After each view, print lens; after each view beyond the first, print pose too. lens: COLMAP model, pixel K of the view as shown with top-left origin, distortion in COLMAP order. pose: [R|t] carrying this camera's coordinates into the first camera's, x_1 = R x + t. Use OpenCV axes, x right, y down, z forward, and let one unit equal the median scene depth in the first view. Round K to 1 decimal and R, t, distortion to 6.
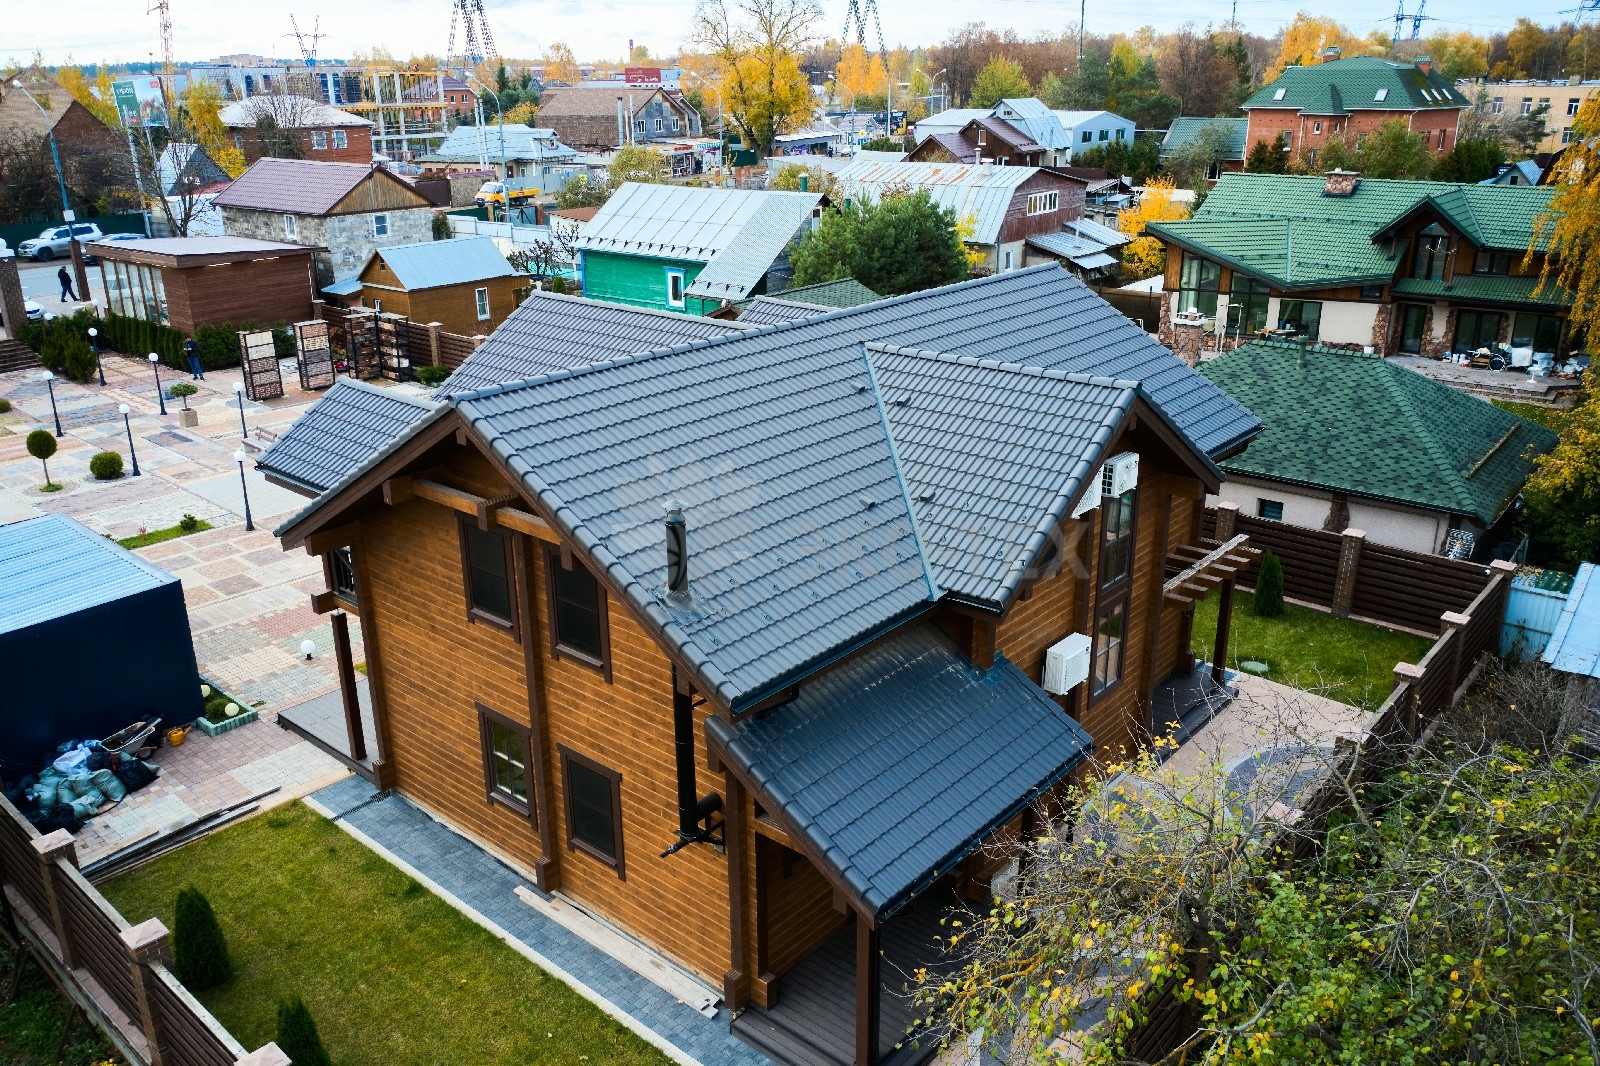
lens RADIAL K [[1254.9, 0, 800.0], [0, 1254.9, 533.0], [0, 0, 1]] dist [-0.015438, -0.008392]
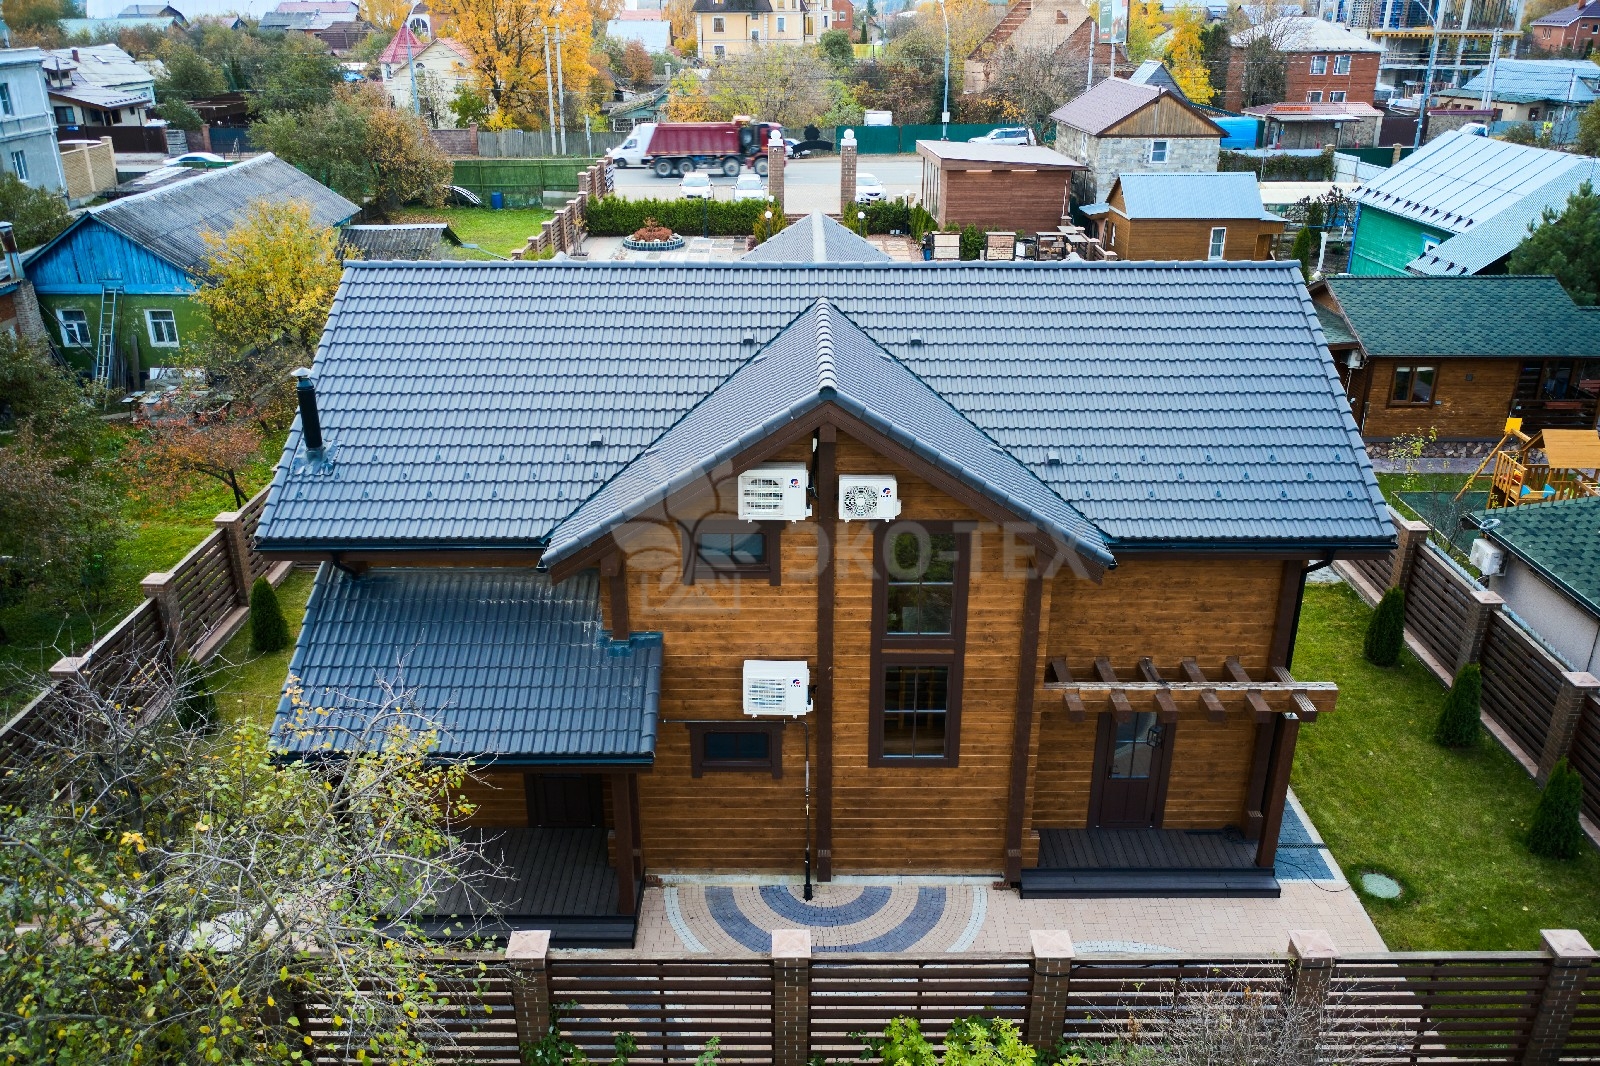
lens RADIAL K [[1254.9, 0, 800.0], [0, 1254.9, 533.0], [0, 0, 1]] dist [-0.015438, -0.008392]
pose [[0.647840, 0.305404, -0.697876, 0.268703], [-0.265931, 0.949151, 0.168503, -0.050627], [0.713851, 0.076424, 0.696115, 0.130293]]
